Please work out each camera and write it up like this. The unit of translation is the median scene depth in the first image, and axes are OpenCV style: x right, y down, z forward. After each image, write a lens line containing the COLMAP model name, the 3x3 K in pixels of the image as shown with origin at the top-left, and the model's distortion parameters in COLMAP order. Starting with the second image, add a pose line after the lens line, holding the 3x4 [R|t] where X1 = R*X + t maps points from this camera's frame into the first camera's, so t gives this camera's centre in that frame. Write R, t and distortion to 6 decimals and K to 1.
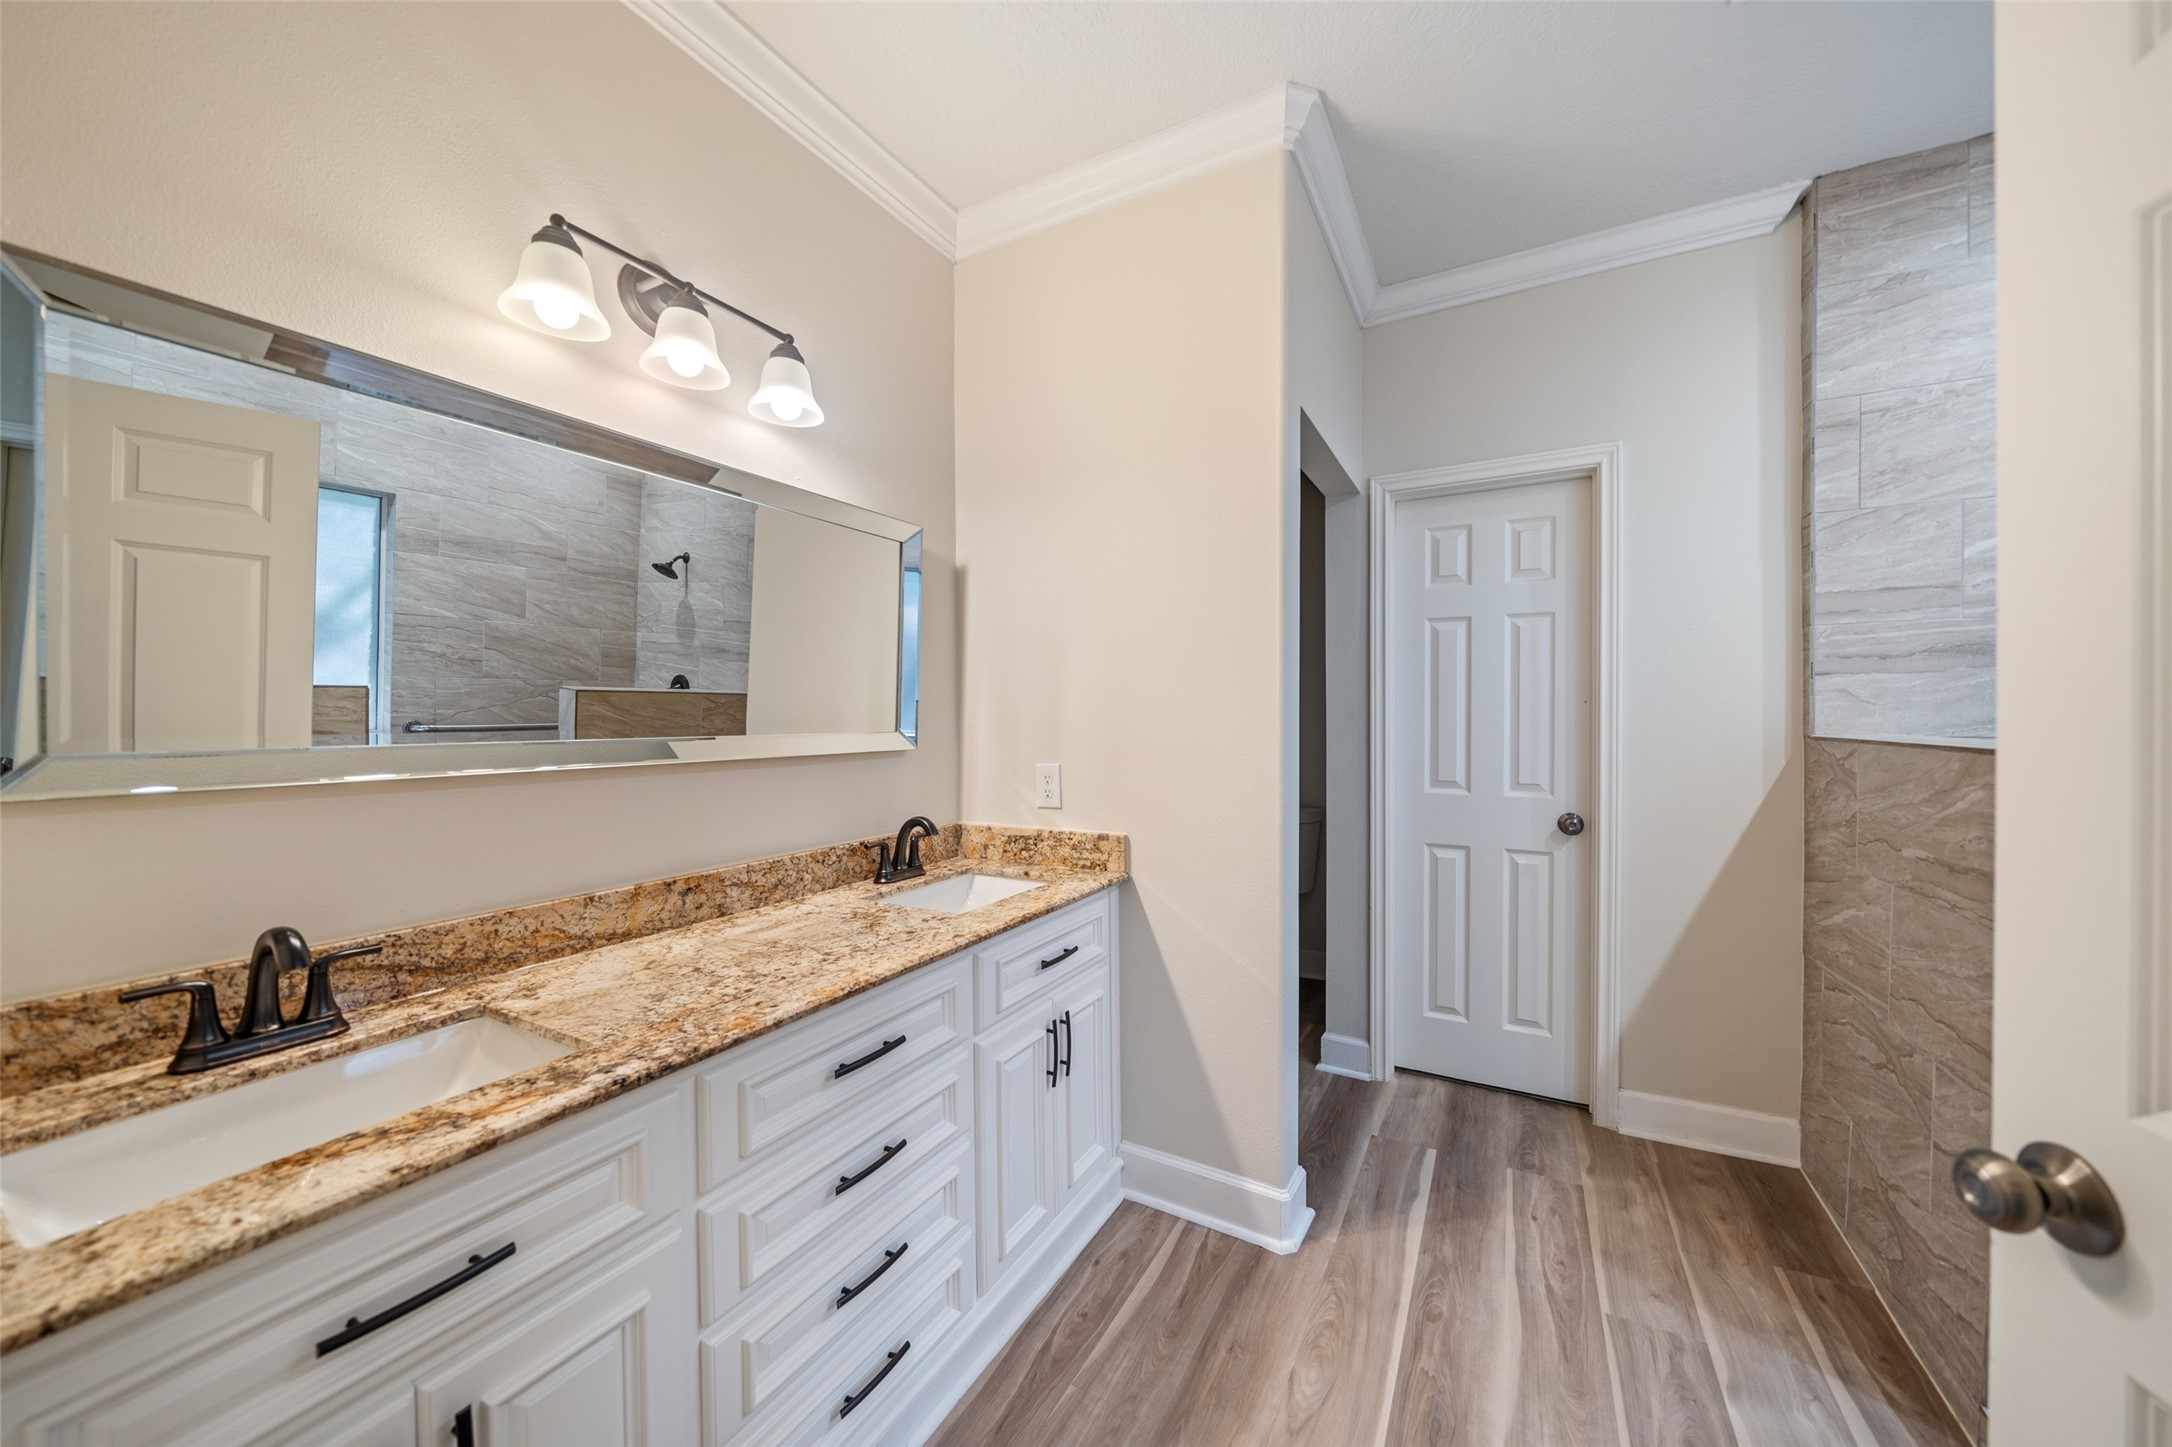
lens RADIAL K [[742.4, 0, 1092.2], [0, 742.4, 718.2], [0, 0, 1]] dist [-0.005781, -0.000070]
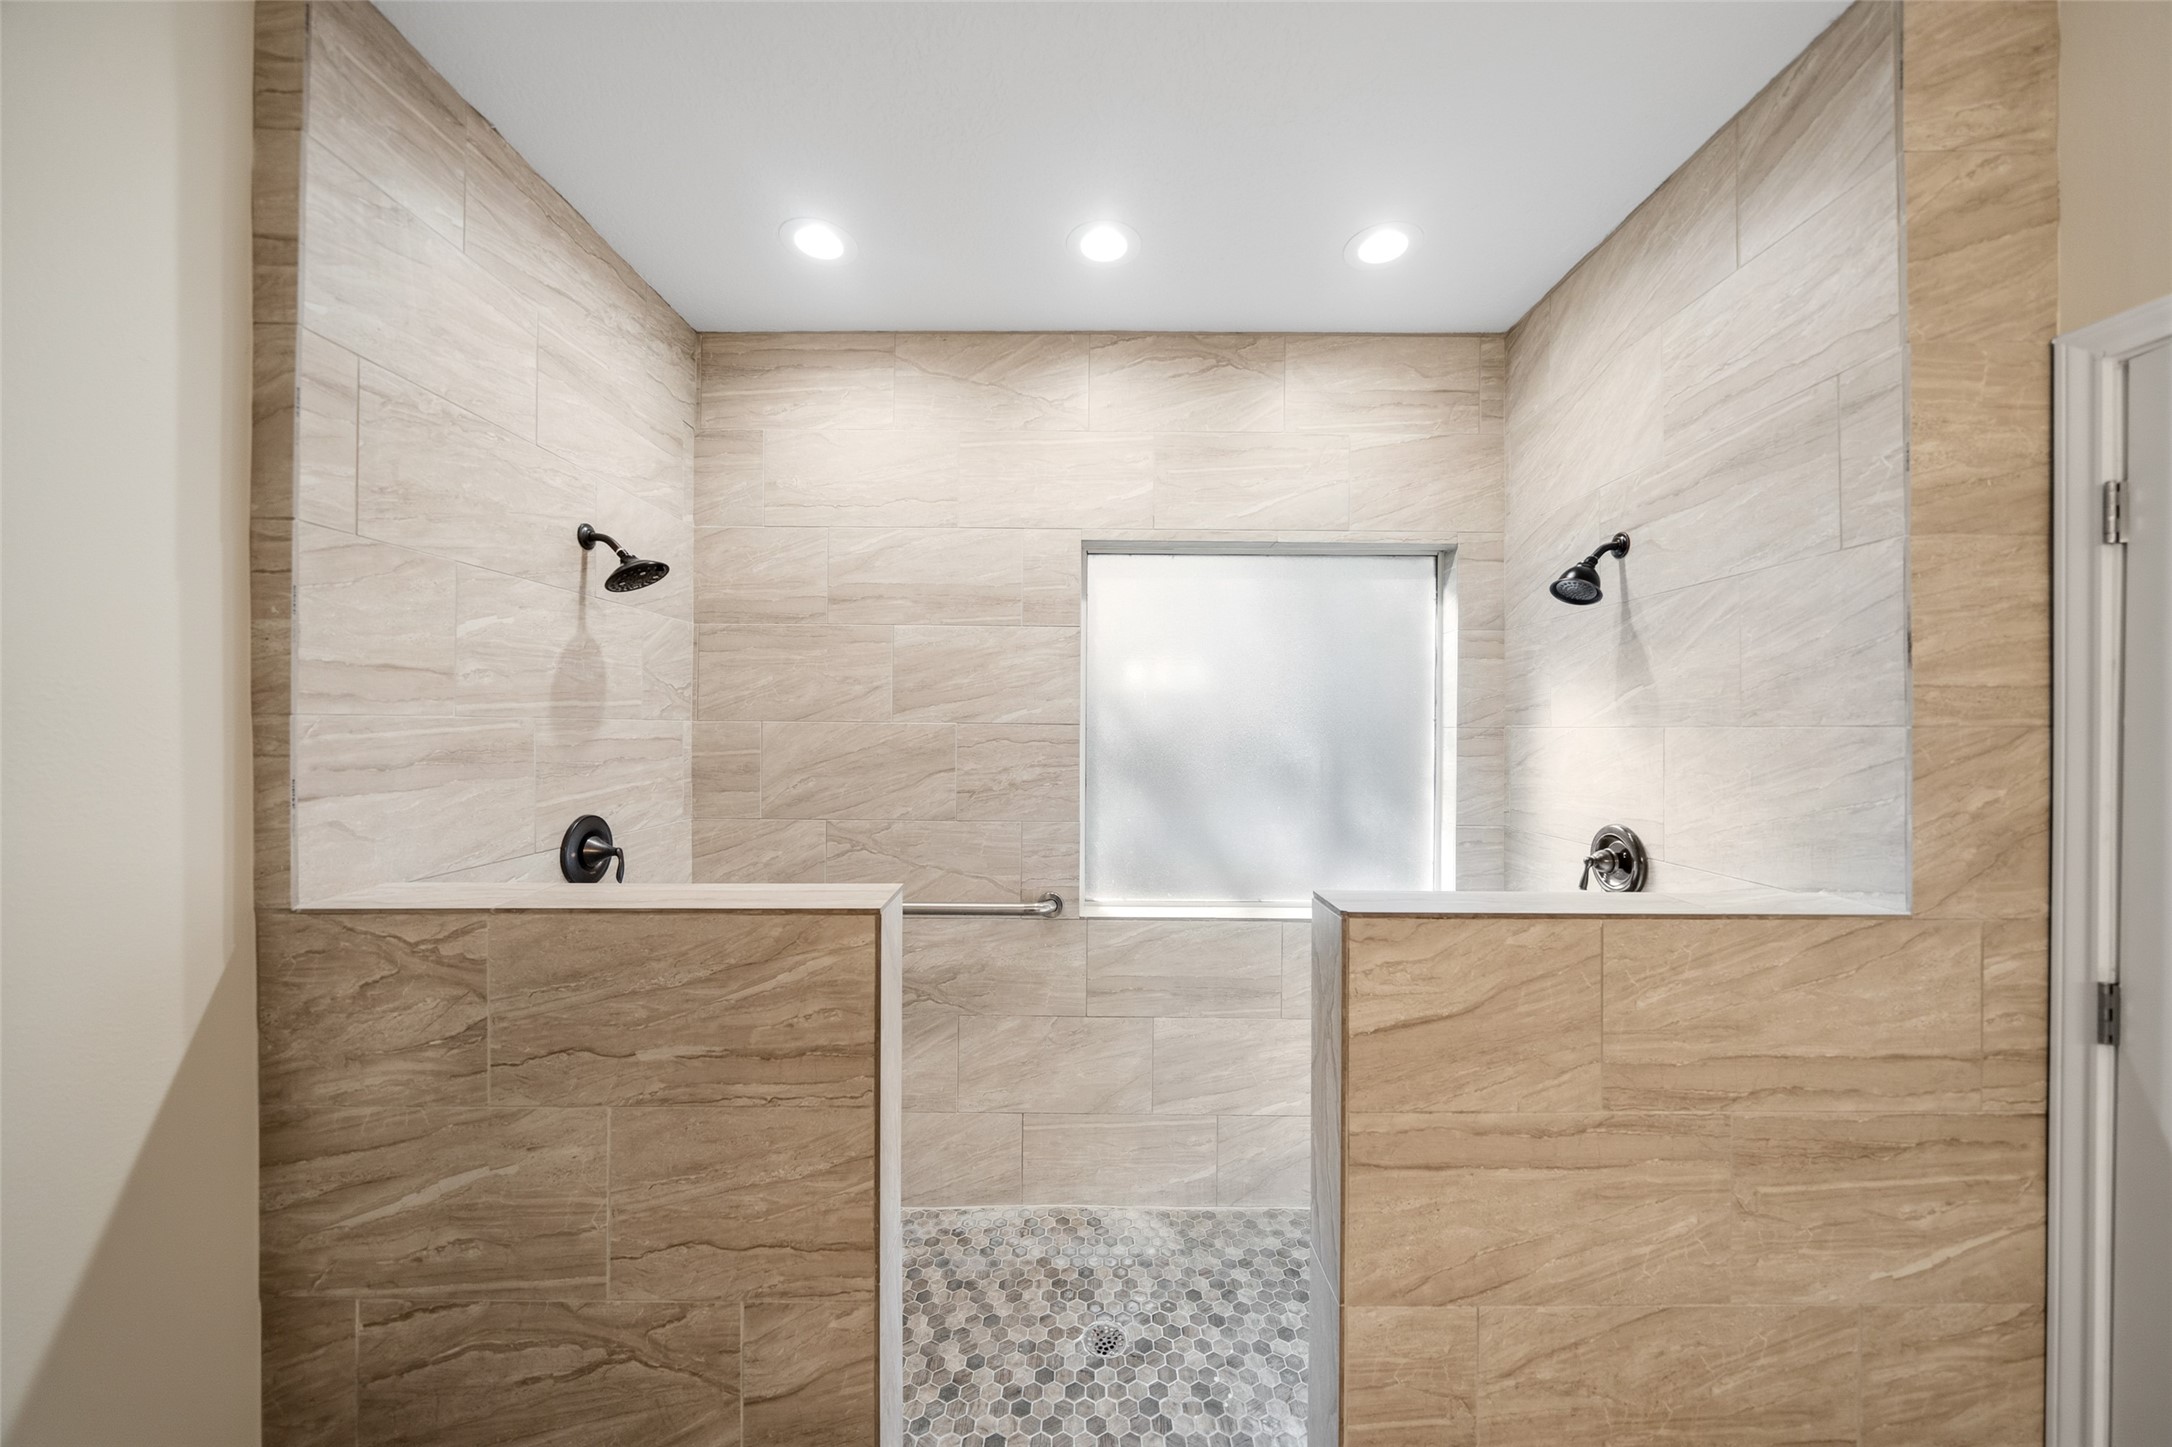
lens RADIAL K [[742.4, 0, 1089.2], [0, 742.4, 724.6], [0, 0, 1]] dist [-0.005781, -0.000070]
pose [[-0.493455, 0.000359, 0.869771, 0.184274], [0.004003, 0.999990, 0.001858, -0.122648], [-0.869762, 0.004399, -0.493452, 0.785264]]
